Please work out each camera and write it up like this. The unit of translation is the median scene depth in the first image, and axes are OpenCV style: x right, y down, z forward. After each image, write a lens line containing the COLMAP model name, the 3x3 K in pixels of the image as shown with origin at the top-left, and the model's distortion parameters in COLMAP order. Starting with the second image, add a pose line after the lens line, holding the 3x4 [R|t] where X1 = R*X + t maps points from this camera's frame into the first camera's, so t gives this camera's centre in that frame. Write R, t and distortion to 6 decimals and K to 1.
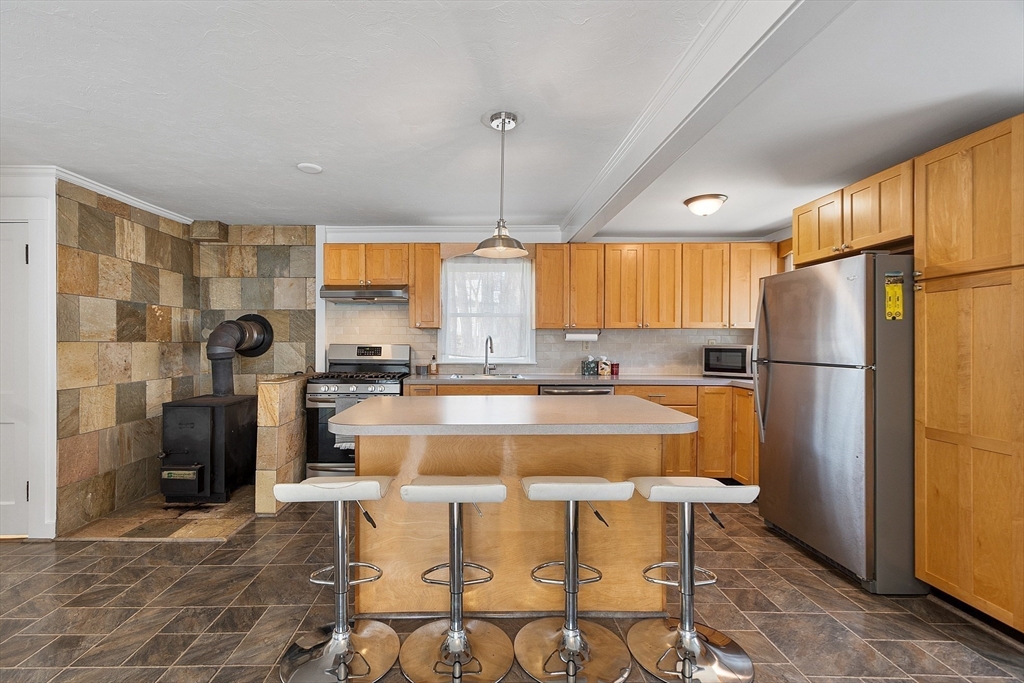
lens RADIAL K [[453.4, 0, 476.1], [0, 453.4, 342.2], [0, 0, 1]] dist [0.001448, -0.000111]
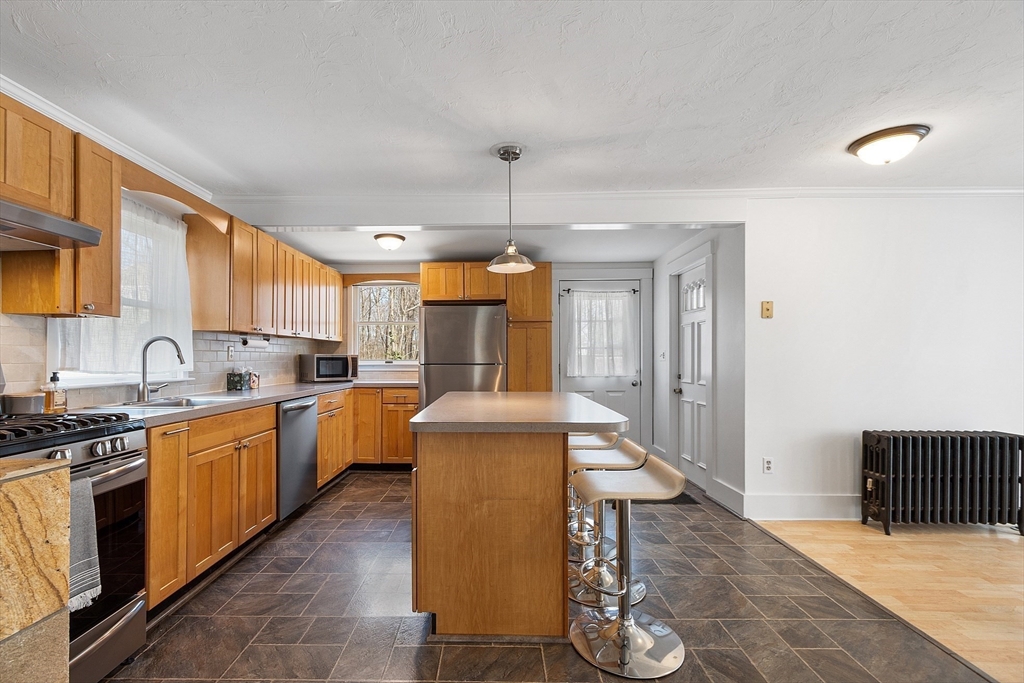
lens RADIAL K [[452.3, 0, 487.5], [0, 452.3, 355.6], [0, 0, 1]] dist [0.002909, 0.000106]
pose [[0.018814, 0.004259, 0.999814, -0.592860], [0.002190, 0.999988, -0.004301, 0.015340], [-0.999821, 0.002271, 0.018804, 0.569024]]
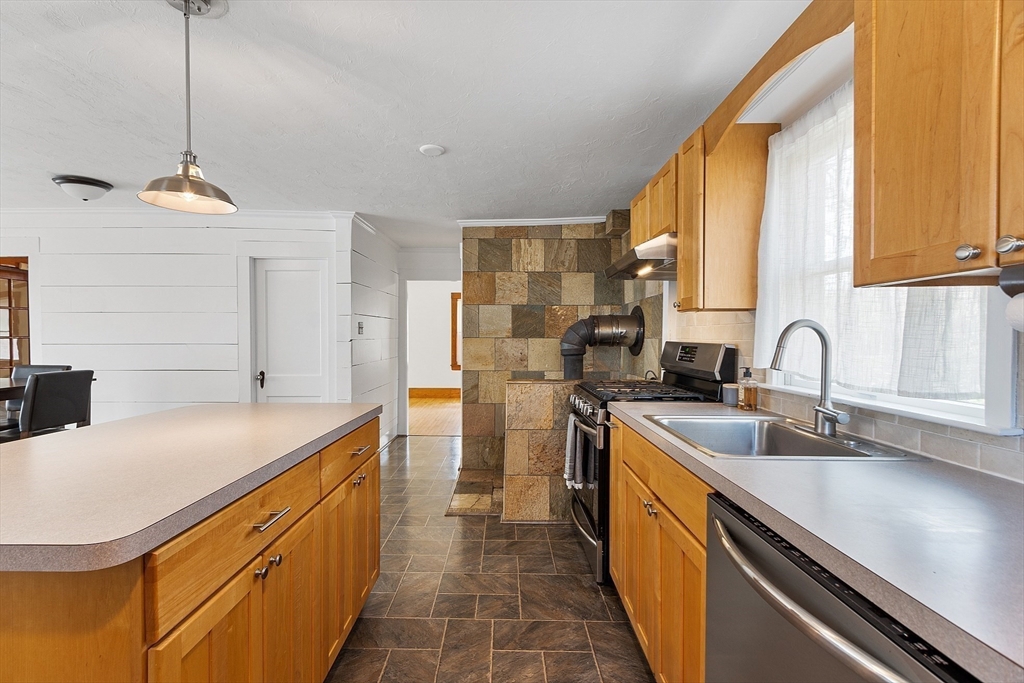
lens RADIAL K [[455.2, 0, 487.3], [0, 455.2, 340.5], [0, 0, 1]] dist [0.001361, 0.000096]
pose [[-0.038475, 0.005169, -0.999246, 0.396898], [-0.004388, 0.999976, 0.005341, 0.000041], [0.999250, 0.004590, -0.038451, 0.799441]]
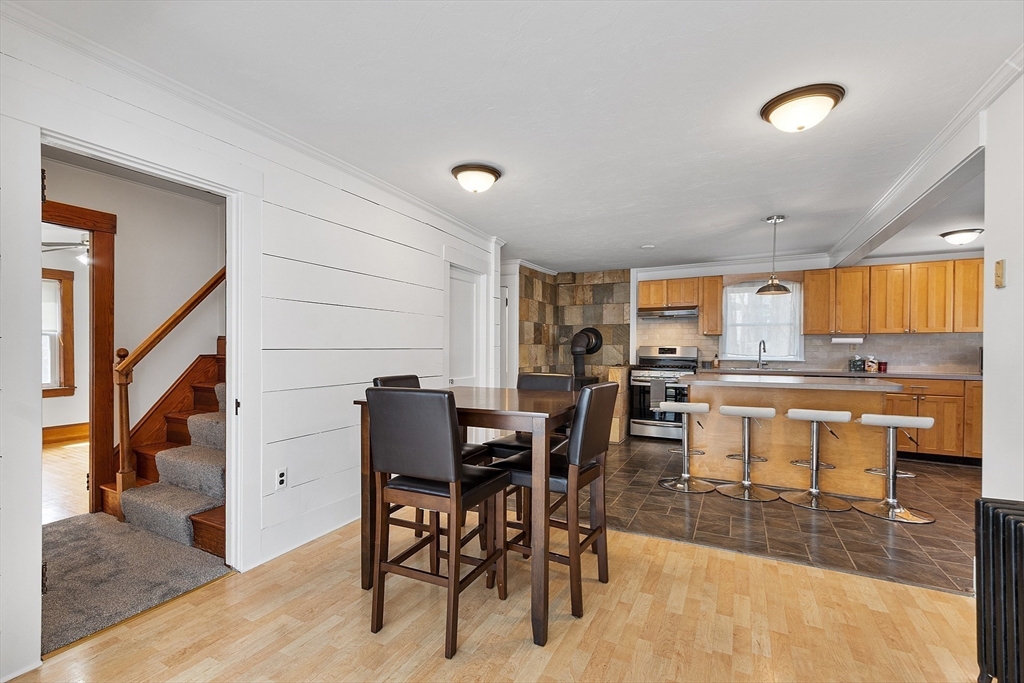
lens RADIAL K [[449.4, 0, 488.8], [0, 449.4, 351.7], [0, 0, 1]] dist [0.000454, -0.000017]
pose [[0.874362, 0.006100, -0.485236, -0.035180], [-0.002607, 0.999966, 0.007874, 0.012818], [0.485267, -0.005620, 0.874348, -0.601340]]
